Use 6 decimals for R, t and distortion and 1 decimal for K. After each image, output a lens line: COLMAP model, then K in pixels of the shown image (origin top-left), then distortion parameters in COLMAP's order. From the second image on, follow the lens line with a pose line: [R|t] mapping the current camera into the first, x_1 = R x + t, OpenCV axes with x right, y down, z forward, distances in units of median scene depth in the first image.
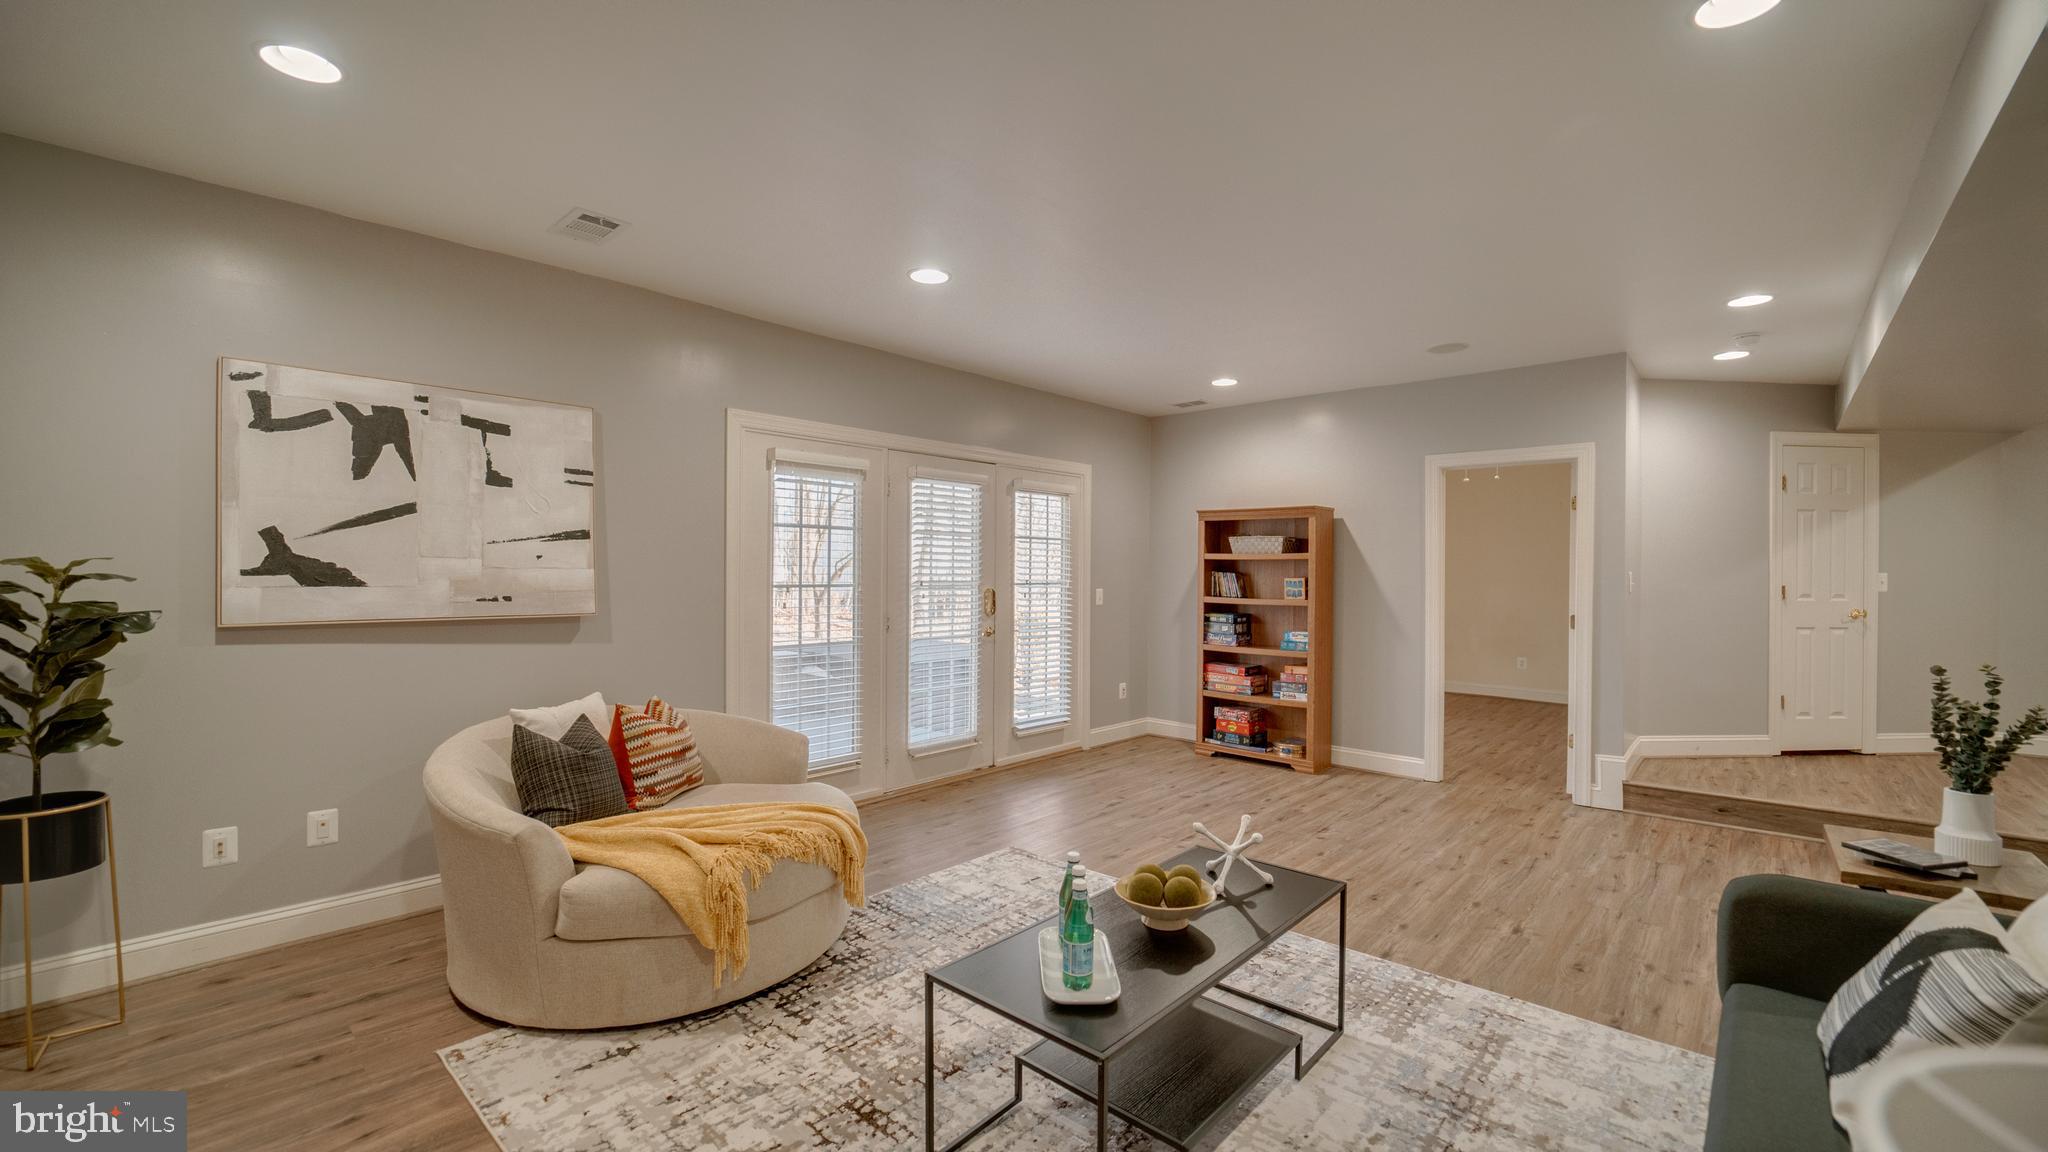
lens RADIAL K [[827.6, 0, 1025.9], [0, 827.6, 576.6], [0, 0, 1]] dist [-0.022572, -0.000356]
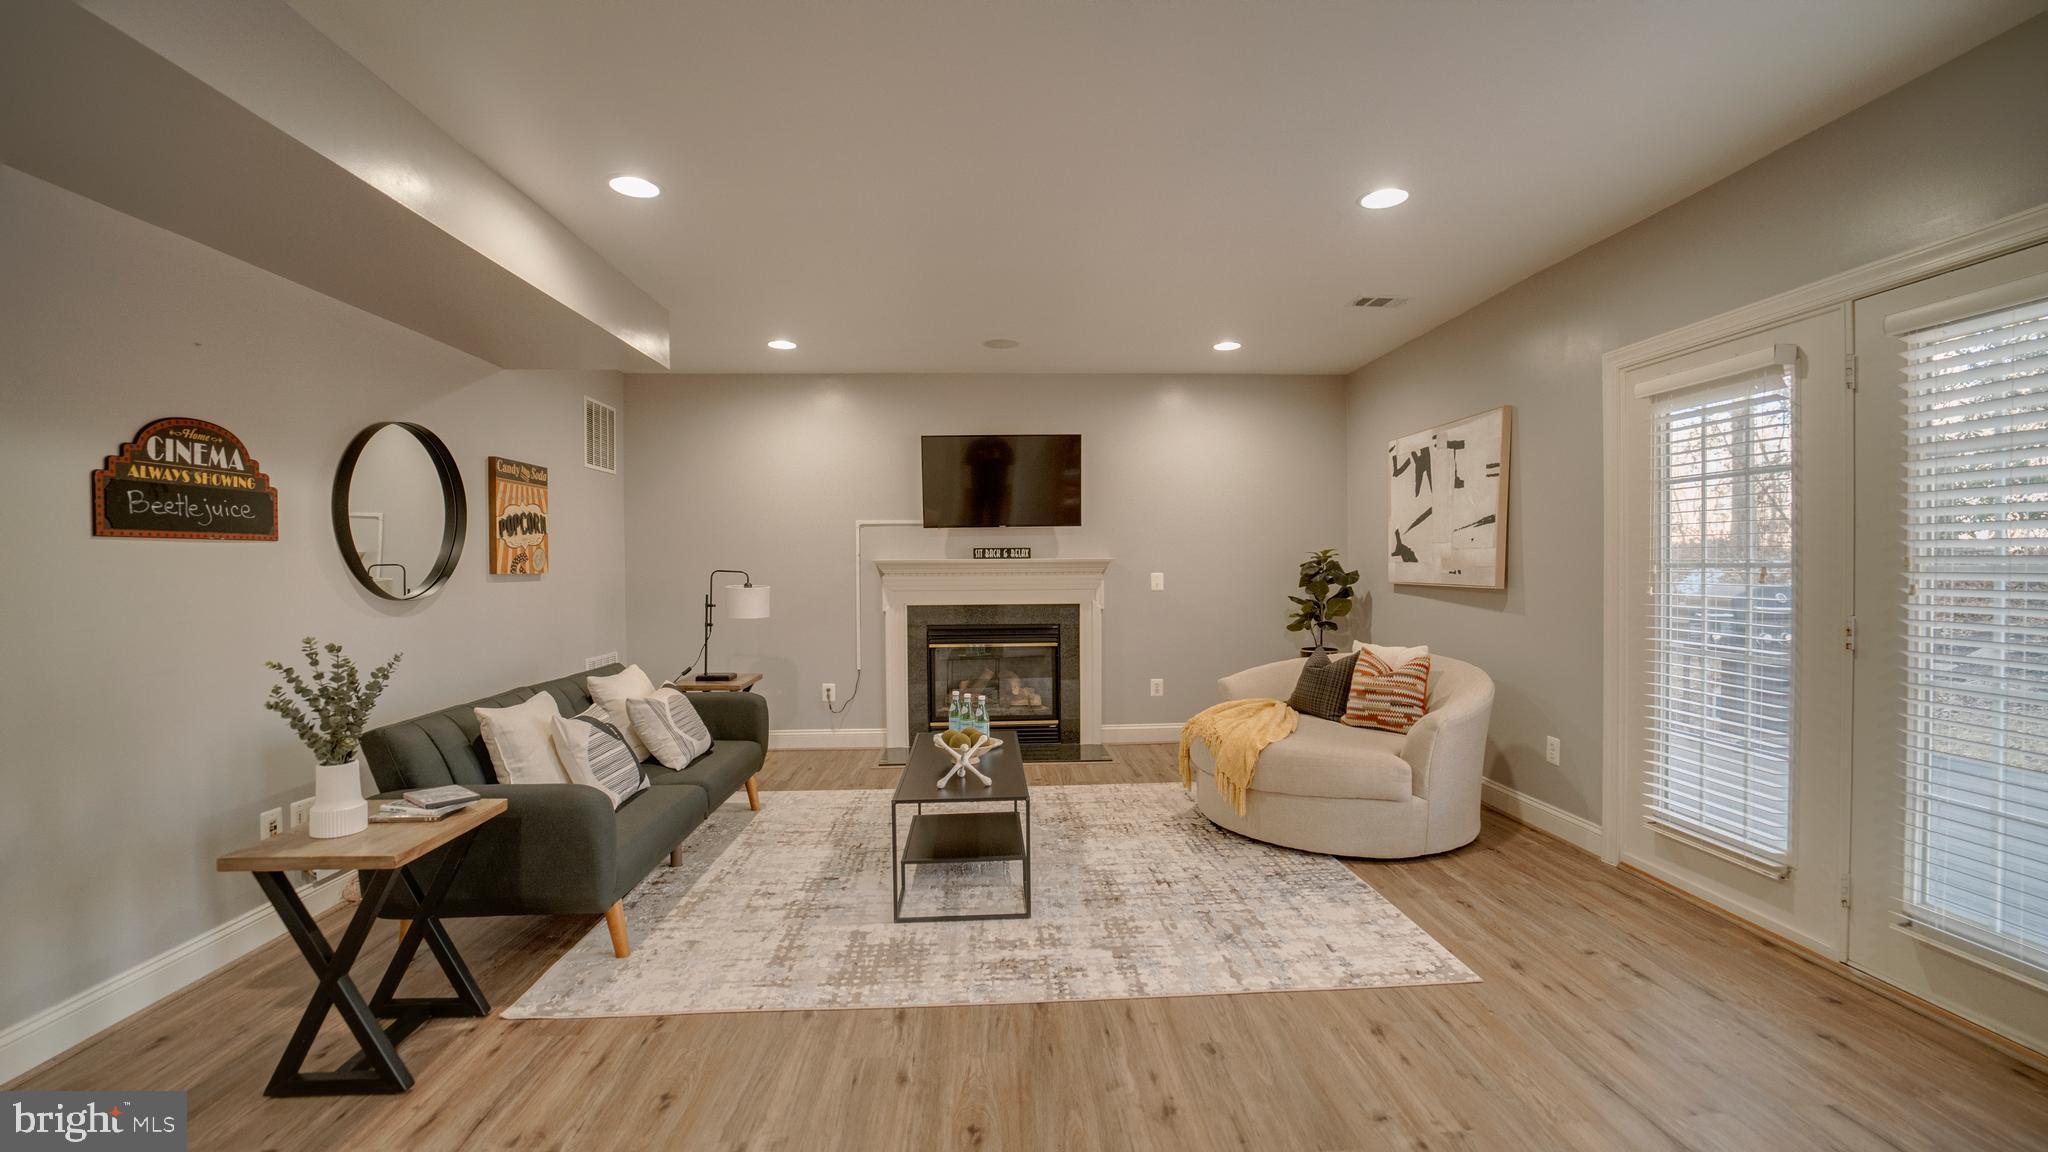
lens RADIAL K [[827.6, 0, 1027.7], [0, 827.6, 574.8], [0, 0, 1]] dist [-0.022572, -0.000356]
pose [[-0.705791, 0.008160, -0.708373, 0.890019], [-0.000130, 0.999932, 0.011648, 0.017567], [0.708420, 0.008313, -0.705742, 1.600515]]
